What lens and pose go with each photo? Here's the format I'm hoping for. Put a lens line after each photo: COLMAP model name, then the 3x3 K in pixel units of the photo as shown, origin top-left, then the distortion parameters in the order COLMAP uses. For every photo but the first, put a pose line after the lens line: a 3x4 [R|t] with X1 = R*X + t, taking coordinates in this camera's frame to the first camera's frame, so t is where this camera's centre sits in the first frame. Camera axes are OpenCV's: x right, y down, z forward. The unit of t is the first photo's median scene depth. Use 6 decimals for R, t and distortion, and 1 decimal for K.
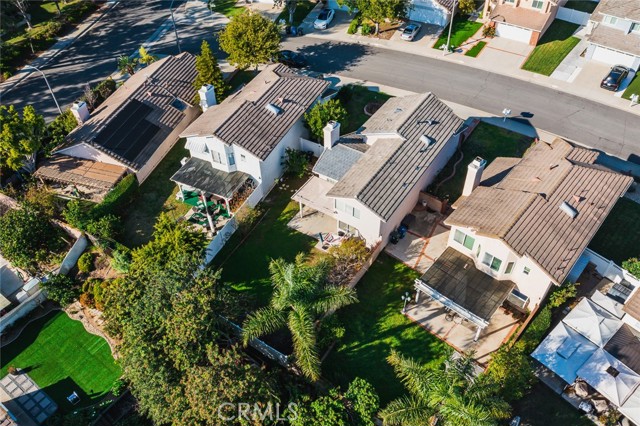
lens RADIAL K [[514.2, 0, 320.3], [0, 514.2, 212.0], [0, 0, 1]] dist [0.002694, 0.000829]
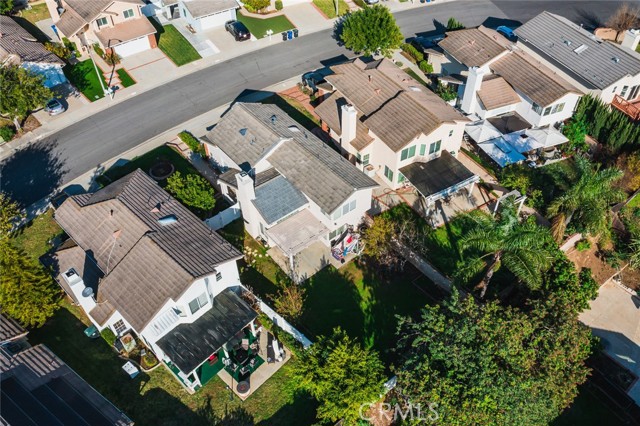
lens RADIAL K [[514.2, 0, 320.2], [0, 514.2, 214.0], [0, 0, 1]] dist [0.002694, 0.000829]
pose [[0.313194, -0.668160, 0.674887, -0.520801], [0.679695, 0.654019, 0.332075, -0.295746], [-0.663268, 0.354714, 0.658980, 0.299185]]
